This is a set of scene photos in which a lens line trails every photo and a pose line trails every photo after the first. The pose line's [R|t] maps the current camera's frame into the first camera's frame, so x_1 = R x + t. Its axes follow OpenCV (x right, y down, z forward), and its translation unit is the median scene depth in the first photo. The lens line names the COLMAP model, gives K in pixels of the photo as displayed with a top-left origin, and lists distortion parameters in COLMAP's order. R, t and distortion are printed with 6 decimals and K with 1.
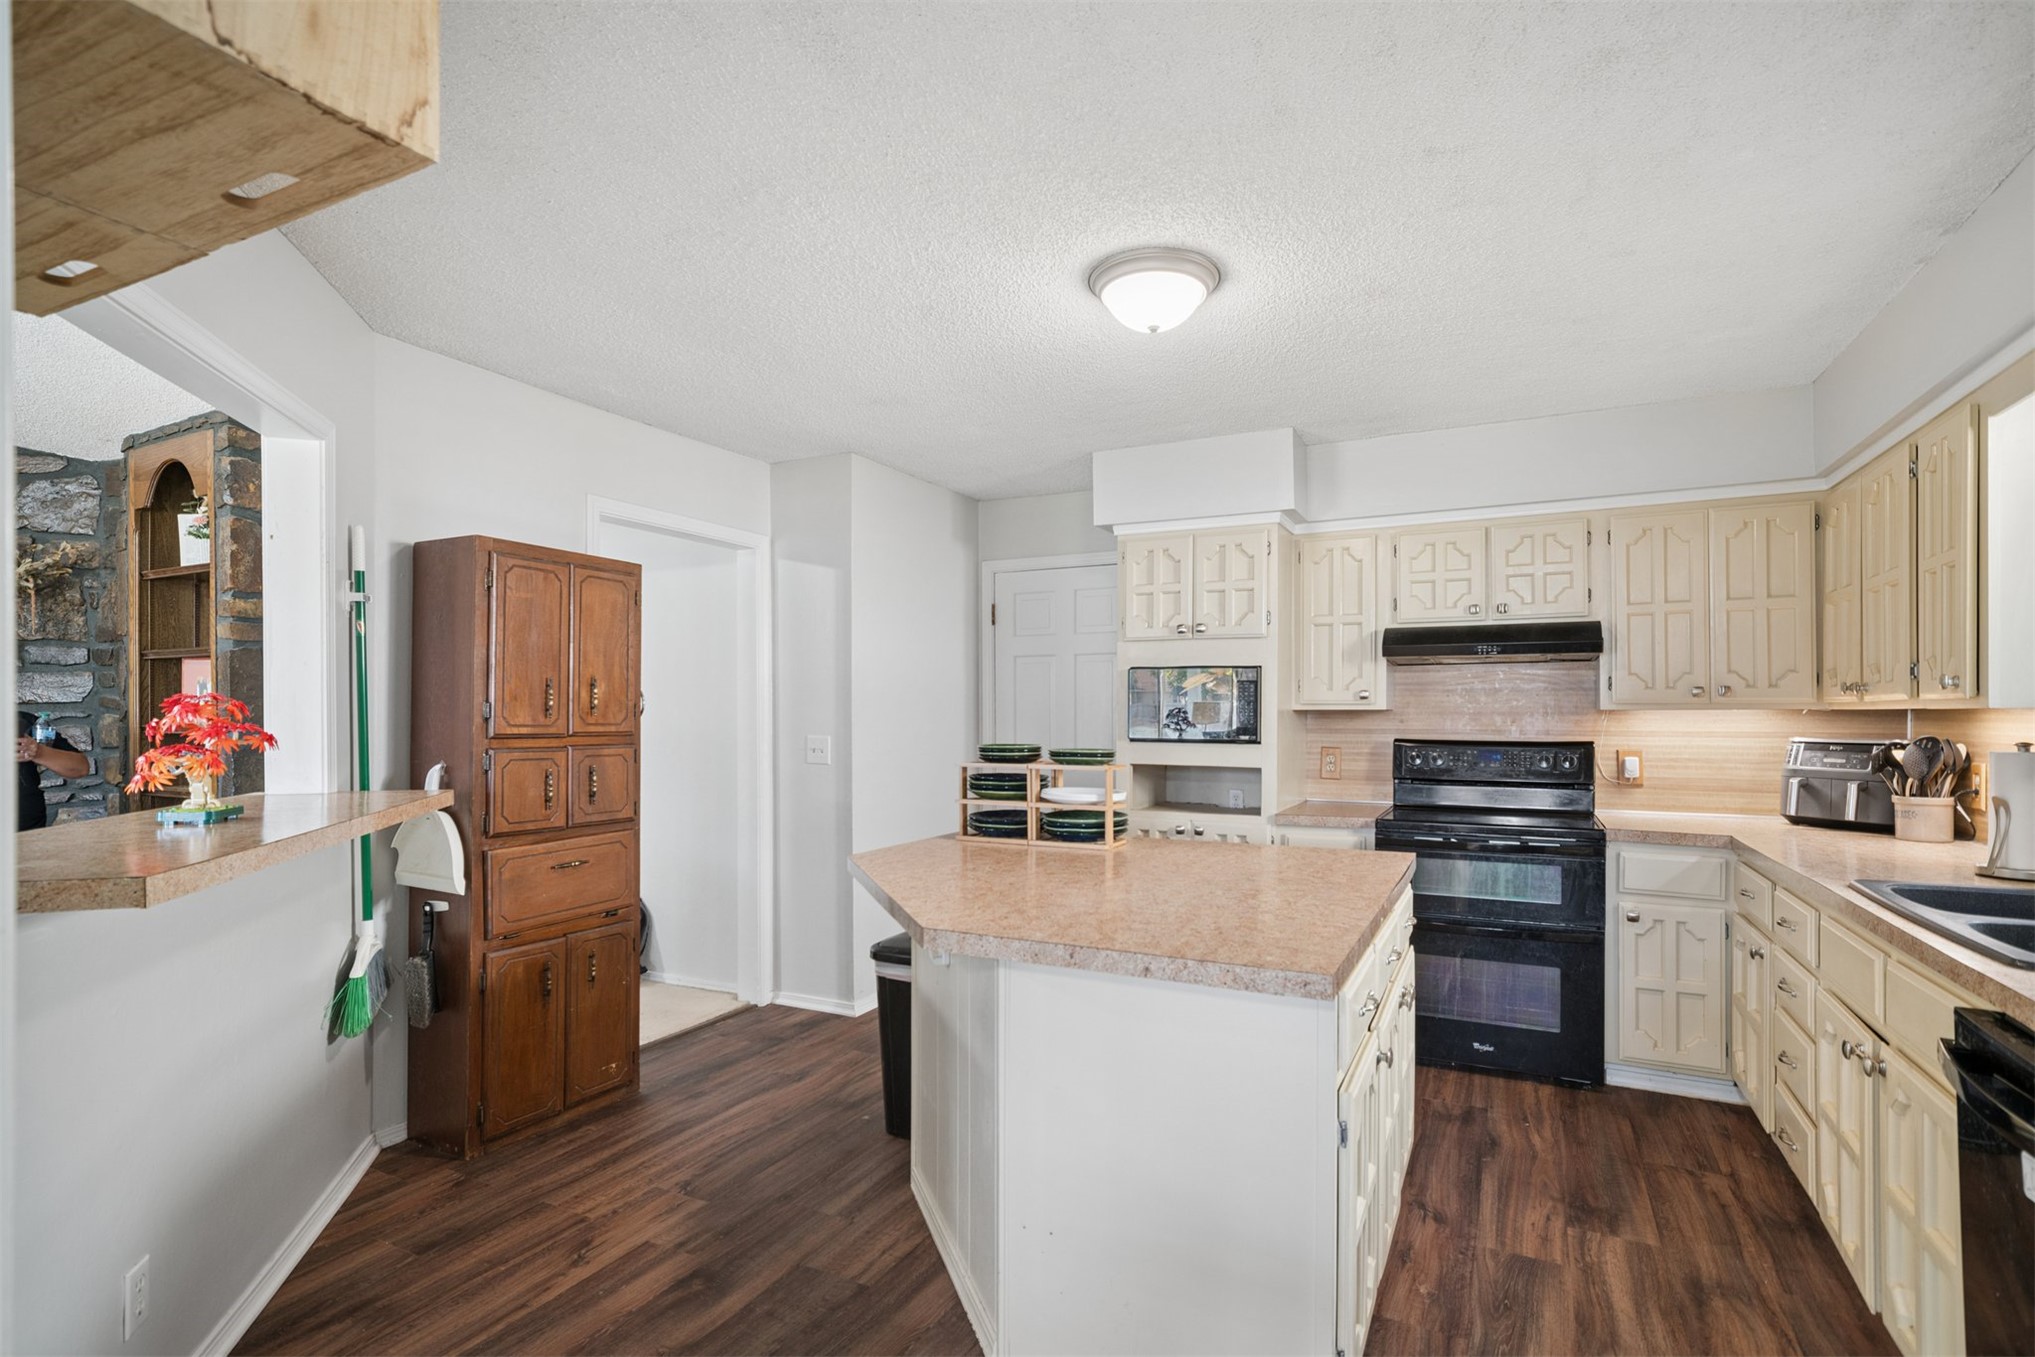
lens RADIAL K [[960.1, 0, 1027.3], [0, 960.1, 737.9], [0, 0, 1]] dist [-0.002770, 0.005458]
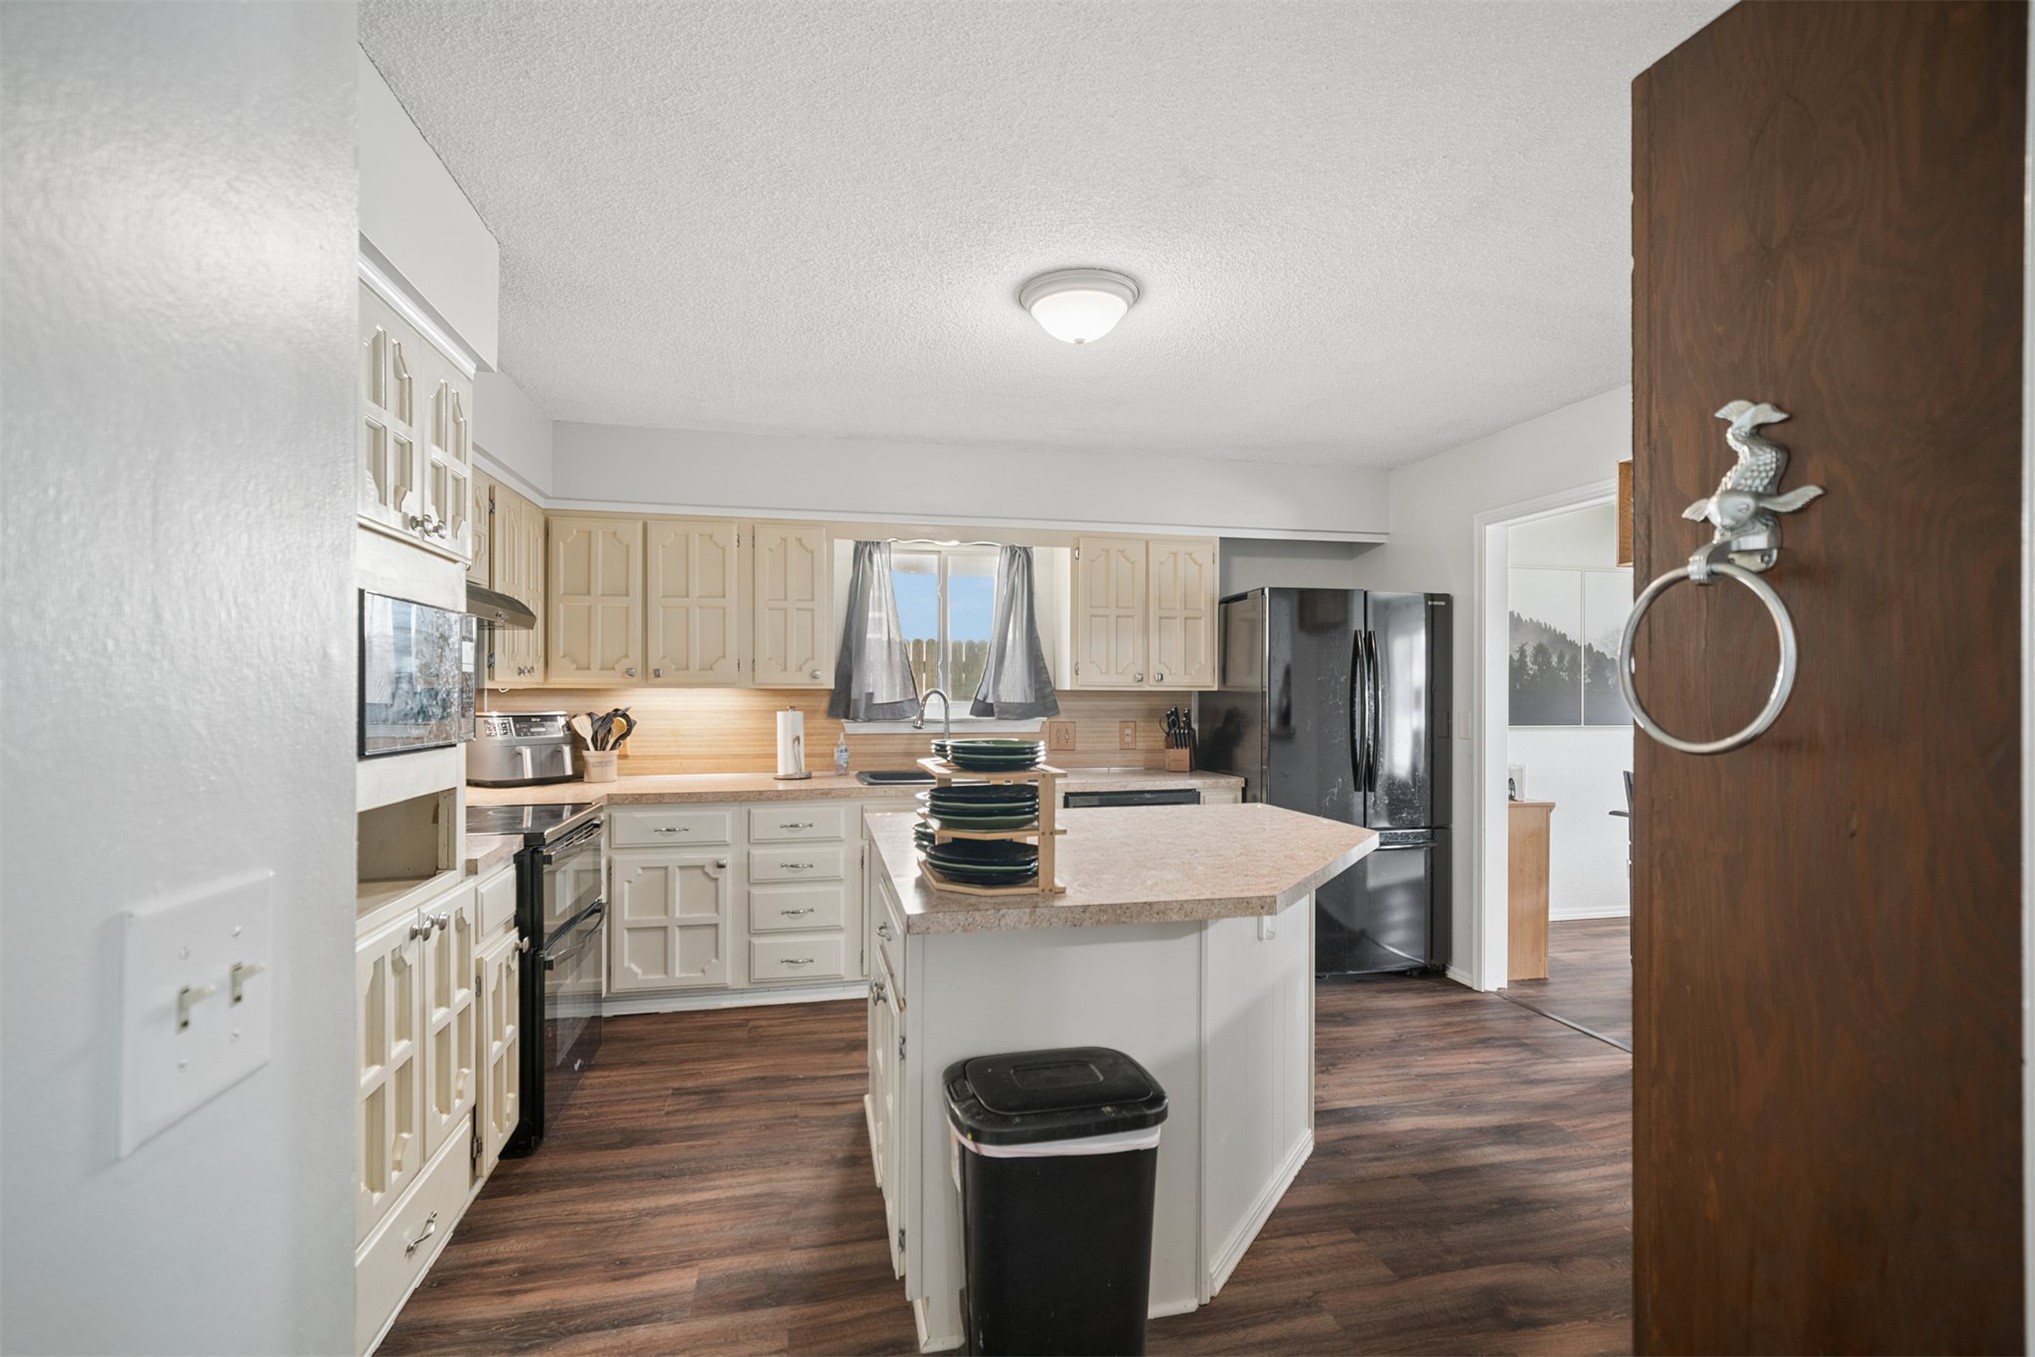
lens RADIAL K [[960.1, 0, 1023.8], [0, 960.1, 677.2], [0, 0, 1]] dist [-0.002770, 0.005458]
pose [[-0.637980, 0.008403, 0.770007, -0.574495], [0.016284, 0.999864, 0.002580, -0.042949], [-0.769881, 0.014184, -0.638030, 1.468672]]
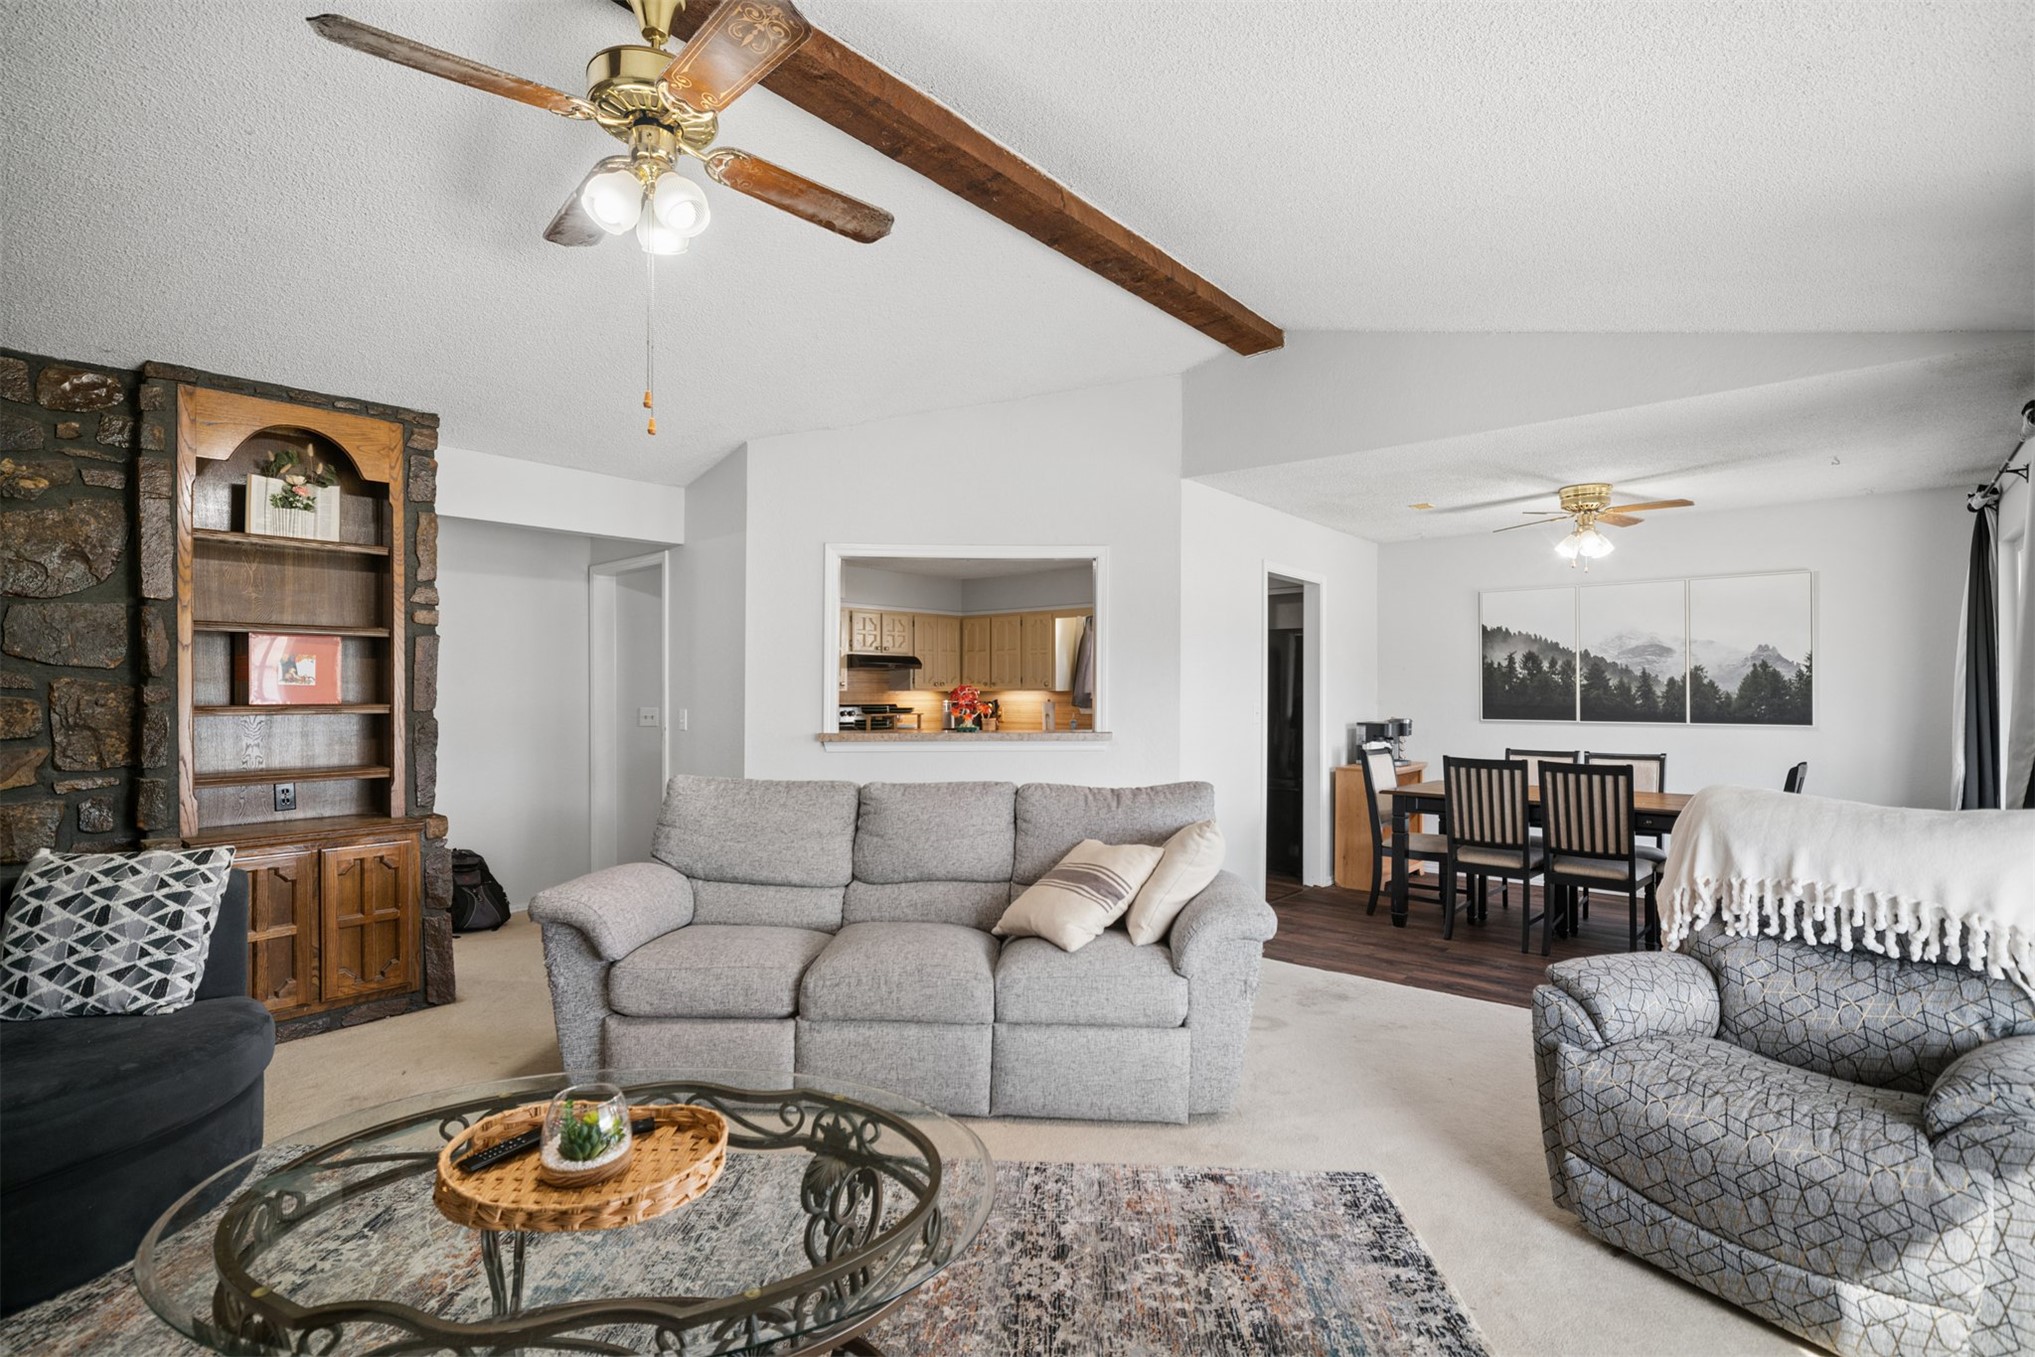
lens RADIAL K [[960.1, 0, 1029.4], [0, 960.1, 685.7], [0, 0, 1]] dist [-0.002770, 0.005458]
pose [[0.229781, 0.009905, 0.973192, -2.234941], [0.019940, 0.999690, -0.014883, 0.002147], [-0.973038, 0.022825, 0.229512, 0.114587]]
